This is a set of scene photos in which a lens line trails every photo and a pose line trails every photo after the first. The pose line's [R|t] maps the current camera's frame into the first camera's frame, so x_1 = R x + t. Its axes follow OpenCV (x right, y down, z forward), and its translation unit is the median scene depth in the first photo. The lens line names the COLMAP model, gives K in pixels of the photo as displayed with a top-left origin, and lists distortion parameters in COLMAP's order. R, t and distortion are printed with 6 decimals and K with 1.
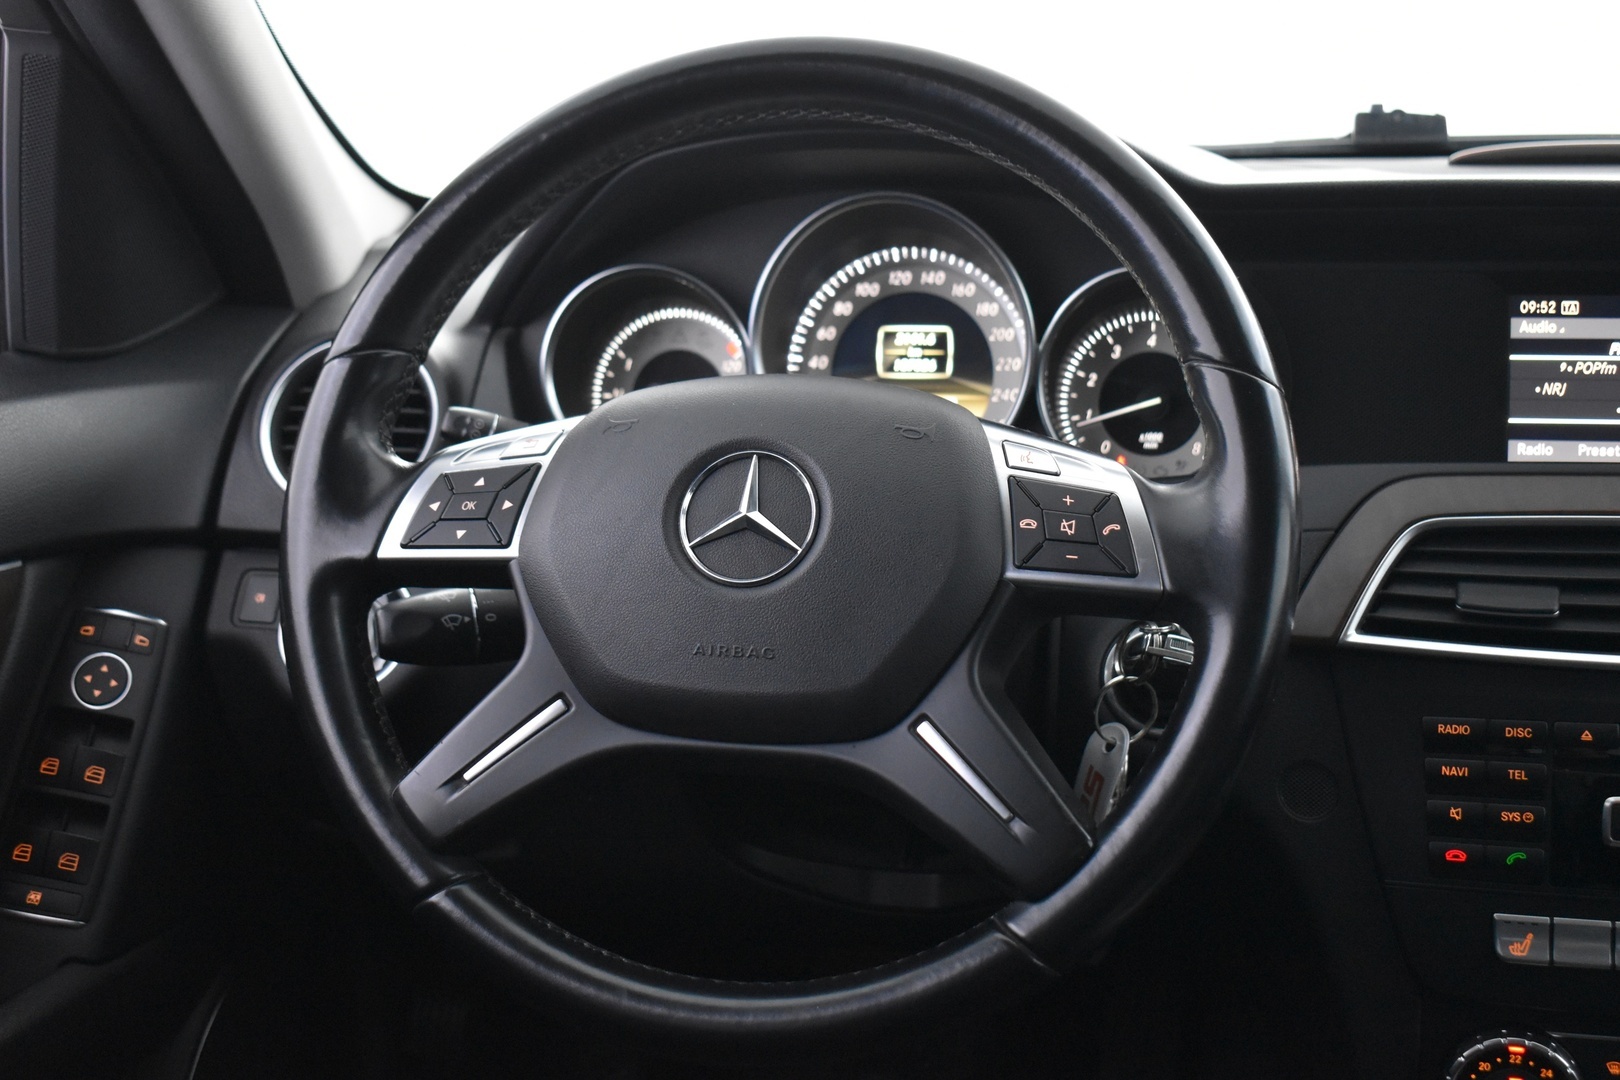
lens RADIAL K [[2093.9, 0, 810.0], [0, 2093.9, 540.0], [0, 0, 1]] dist [-0.043522, -0.039116]
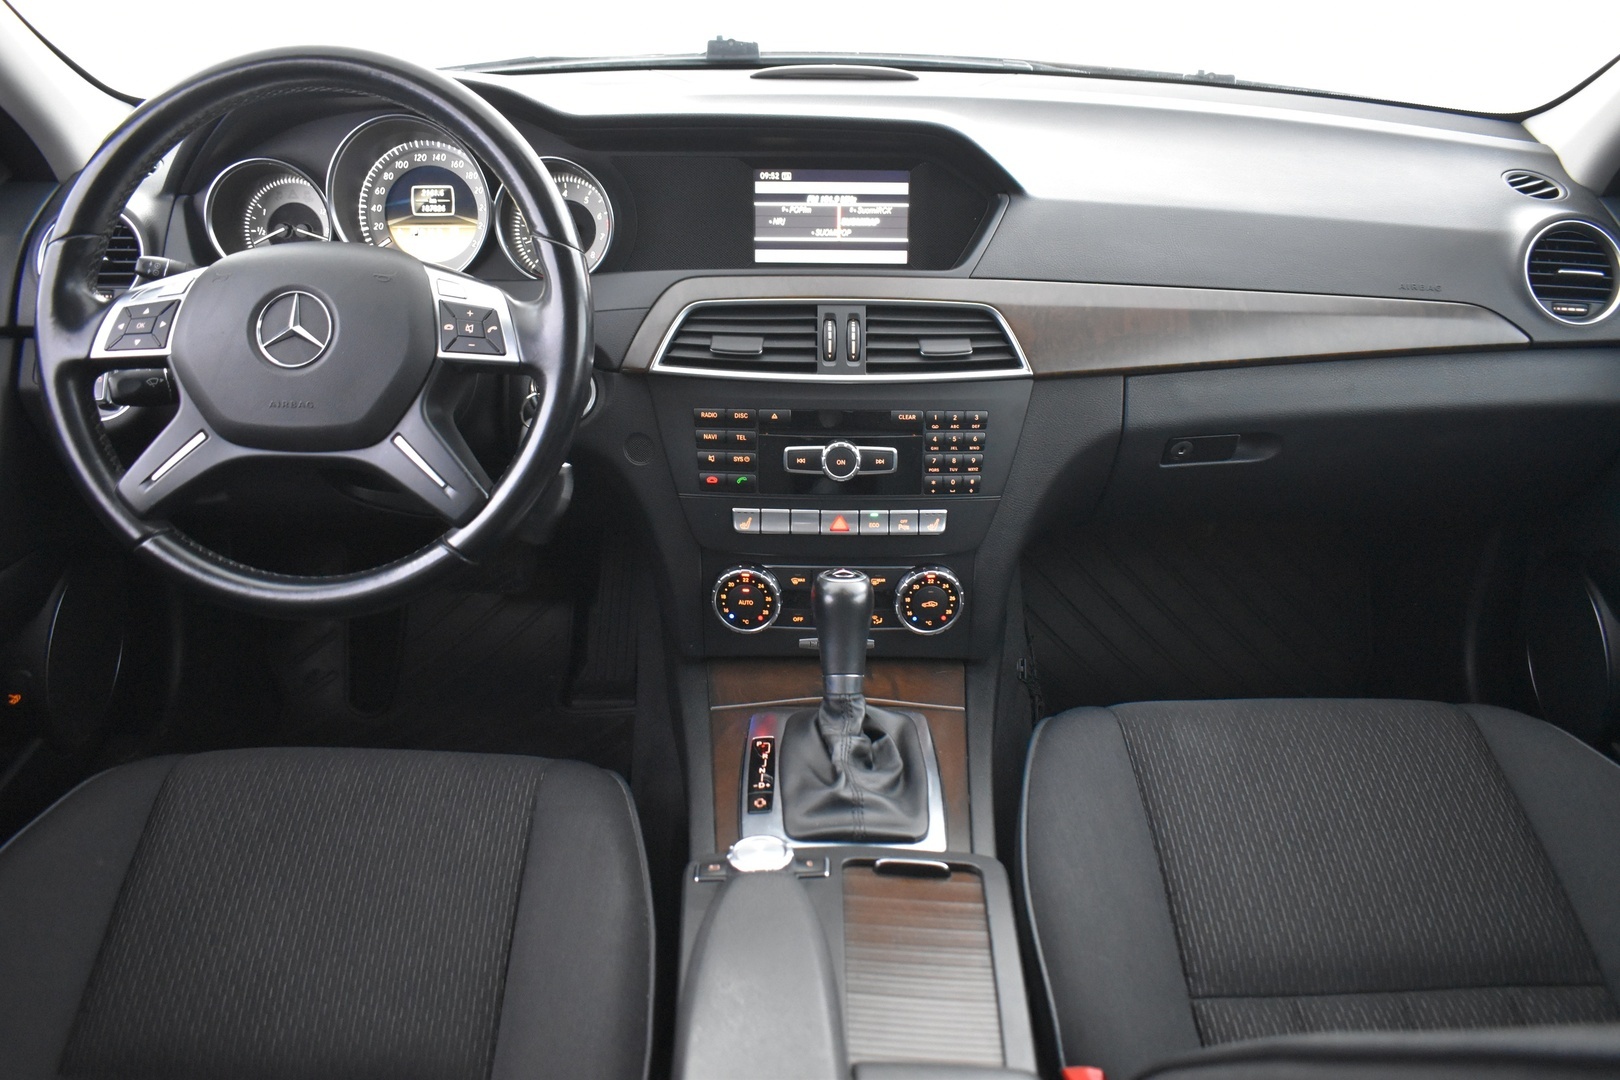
lens RADIAL K [[1274.1, 0, 810.0], [0, 1274.1, 540.0], [0, 0, 1]] dist [-0.088932, 0.001980]
pose [[0.974527, -0.069889, 0.213101, 0.143559], [0.017731, 0.971239, 0.237448, -0.073543], [-0.223567, -0.227621, 0.947738, -0.153846]]
